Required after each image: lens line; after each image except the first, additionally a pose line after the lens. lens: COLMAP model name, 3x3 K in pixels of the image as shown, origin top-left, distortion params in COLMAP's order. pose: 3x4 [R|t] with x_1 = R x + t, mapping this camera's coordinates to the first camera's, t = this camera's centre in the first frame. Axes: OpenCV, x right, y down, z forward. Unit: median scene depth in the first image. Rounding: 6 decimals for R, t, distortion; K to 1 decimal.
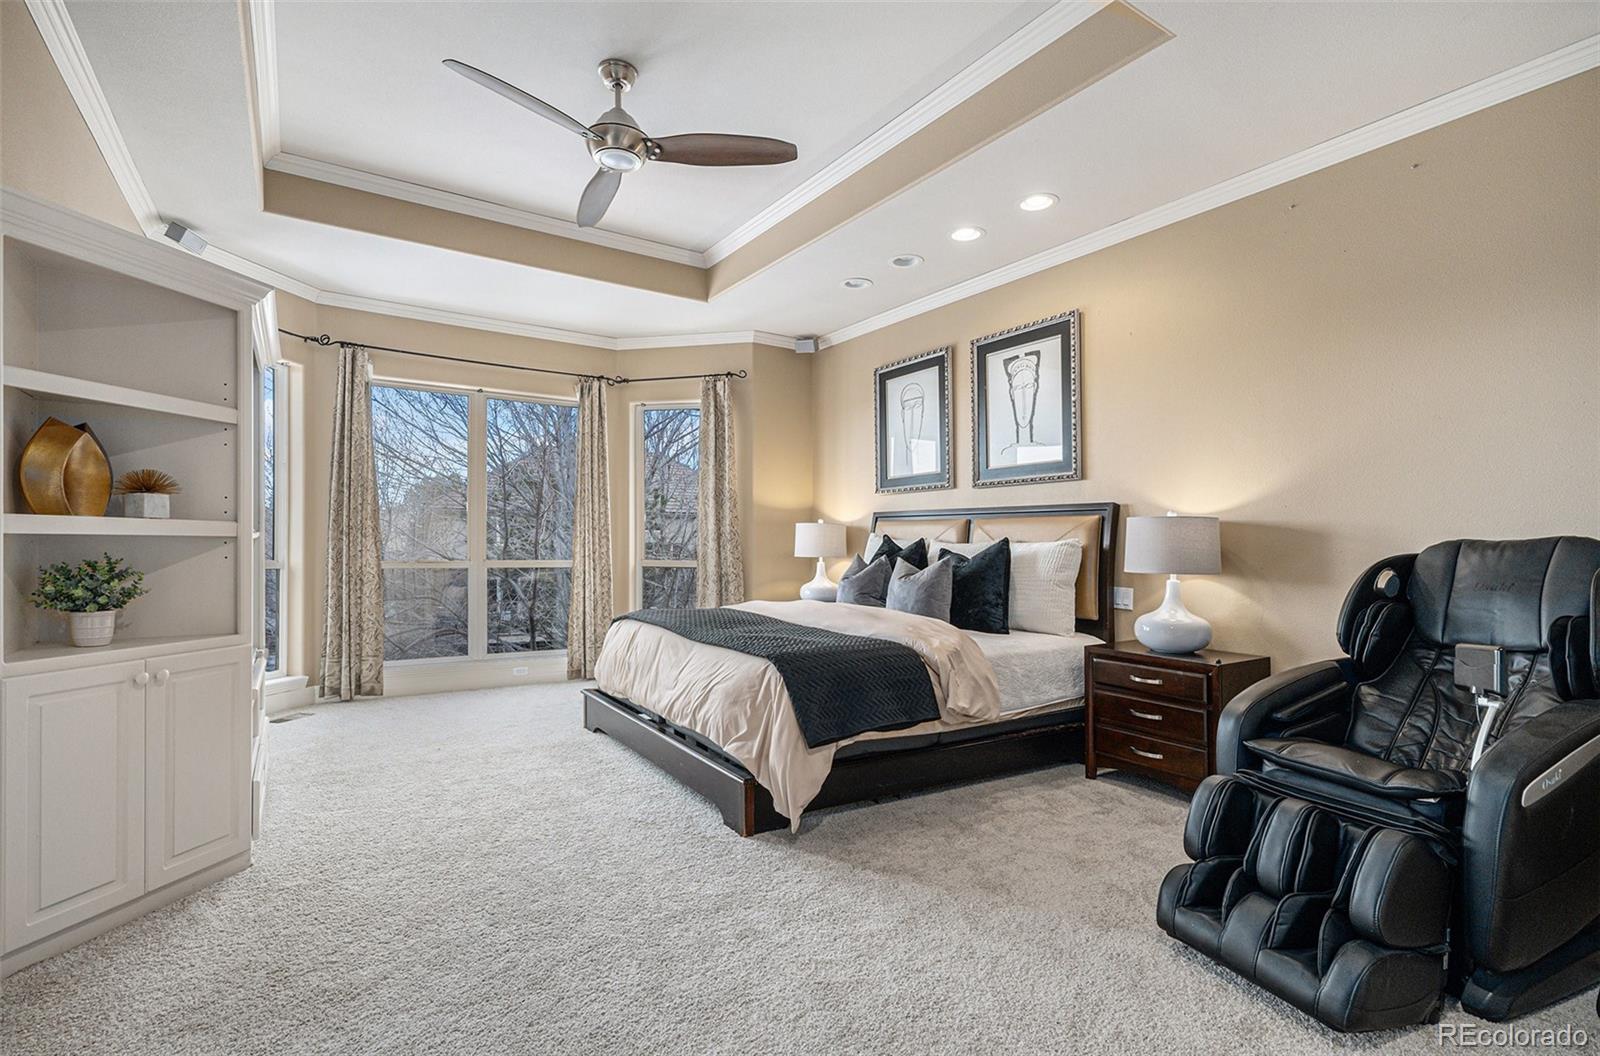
lens RADIAL K [[732.3, 0, 802.5], [0, 732.3, 550.7], [0, 0, 1]] dist [0.000483, 0.000026]
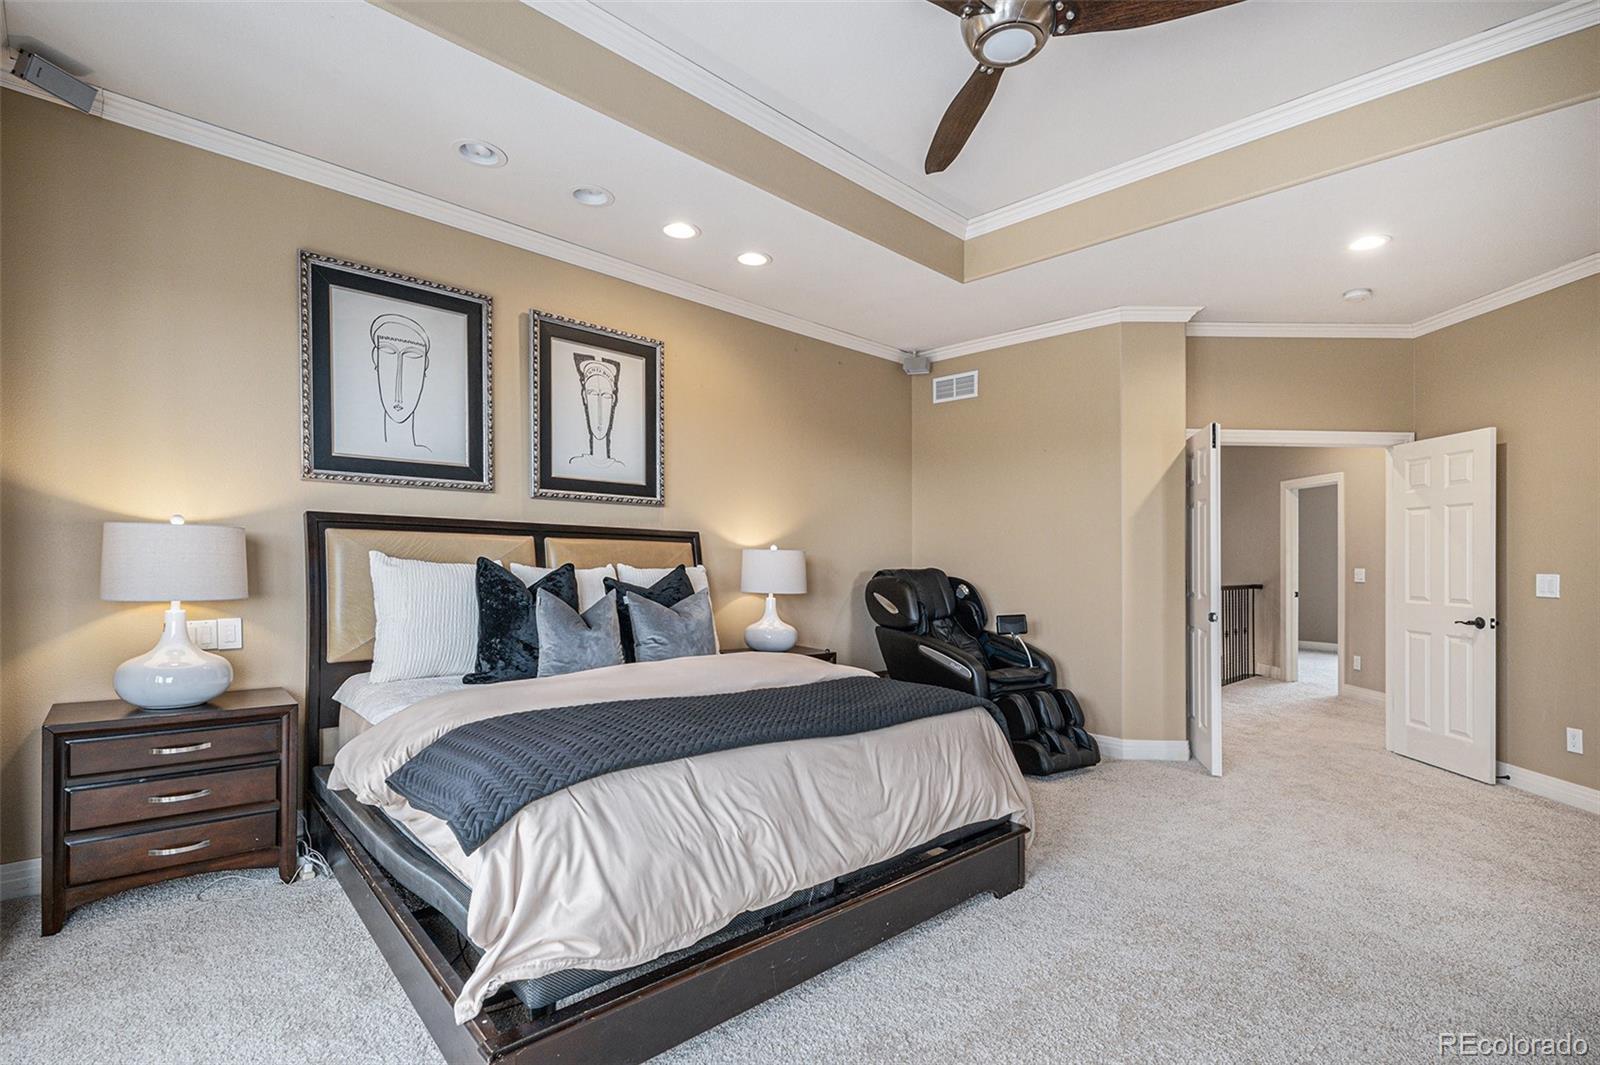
lens RADIAL K [[742.7, 0, 803.4], [0, 742.7, 559.5], [0, 0, 1]] dist [-0.000210, -0.000006]
pose [[-0.148057, 0.002715, 0.988975, -0.638151], [0.000155, 0.999996, -0.002722, -0.017249], [-0.988979, -0.000250, -0.148056, 0.882610]]
